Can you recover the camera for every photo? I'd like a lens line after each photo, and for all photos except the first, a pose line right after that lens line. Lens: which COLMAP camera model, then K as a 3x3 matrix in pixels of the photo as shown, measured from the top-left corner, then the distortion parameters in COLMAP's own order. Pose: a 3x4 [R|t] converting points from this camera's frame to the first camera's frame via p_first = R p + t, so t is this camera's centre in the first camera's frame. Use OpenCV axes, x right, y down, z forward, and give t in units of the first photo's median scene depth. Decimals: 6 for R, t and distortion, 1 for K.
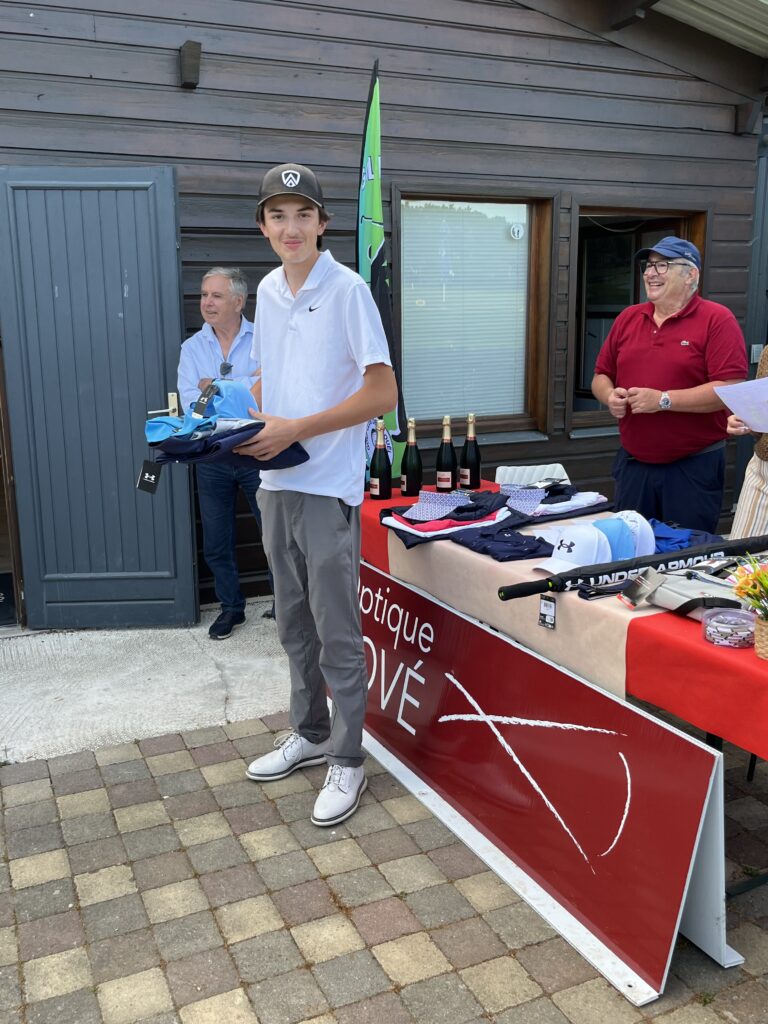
lens RADIAL K [[935.6, 0, 387.3], [0, 935.6, 513.1], [0, 0, 1]] dist [0.011284, -0.024025]
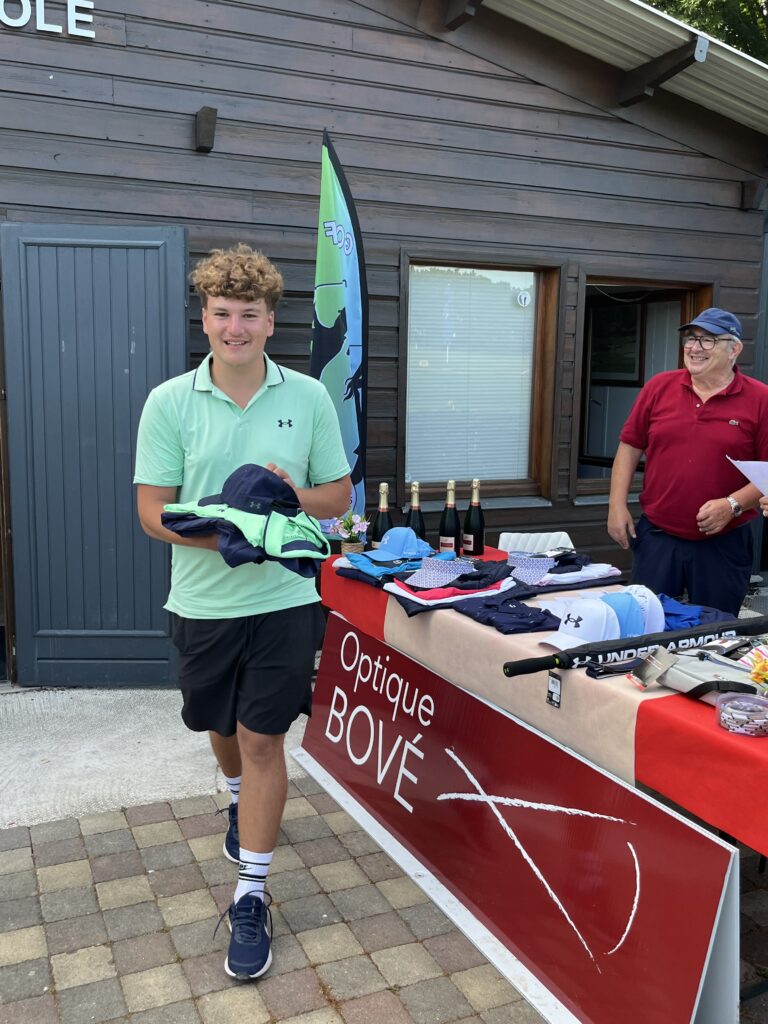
lens RADIAL K [[933.7, 0, 384.0], [0, 933.7, 512.0], [0, 0, 1]] dist [0.000691, -0.008444]
pose [[0.999646, 0.026417, -0.003104, -0.004602], [-0.026558, 0.997723, -0.061991, -0.010850], [0.001460, 0.062052, 0.998072, 0.024111]]
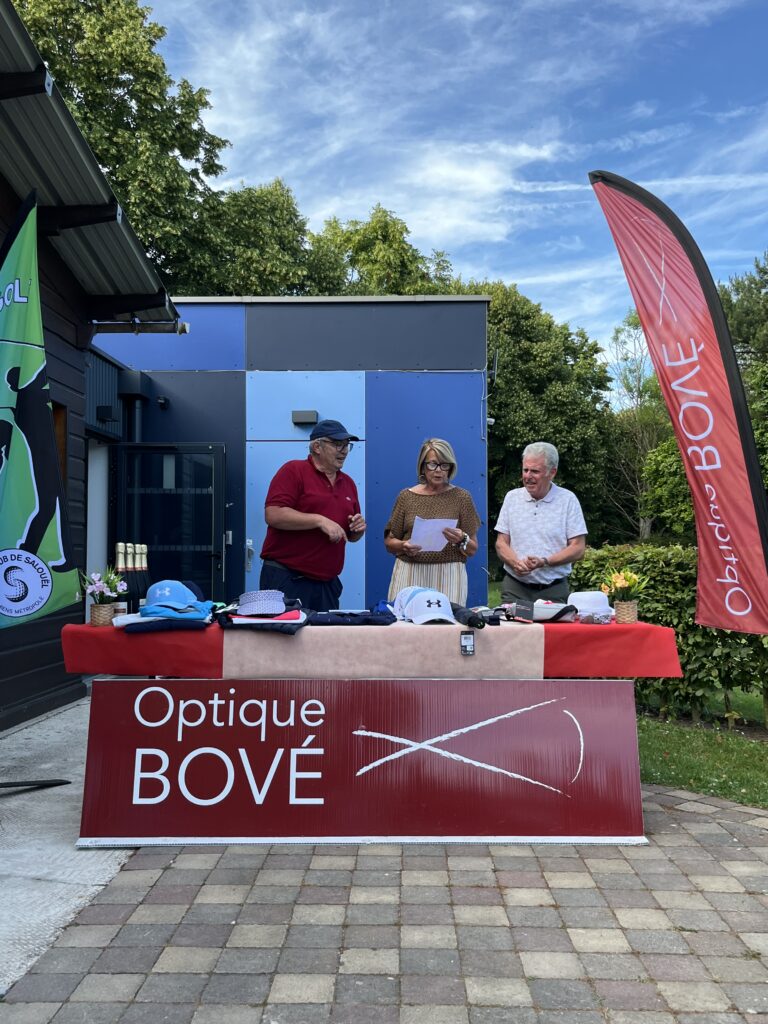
lens RADIAL K [[933.7, 0, 384.0], [0, 933.7, 512.0], [0, 0, 1]] dist [0.000691, -0.008444]
pose [[0.442469, 0.048874, 0.895451, -0.974230], [0.191001, 0.970467, -0.147348, 0.082923], [-0.876207, 0.236229, 0.420067, 0.408302]]
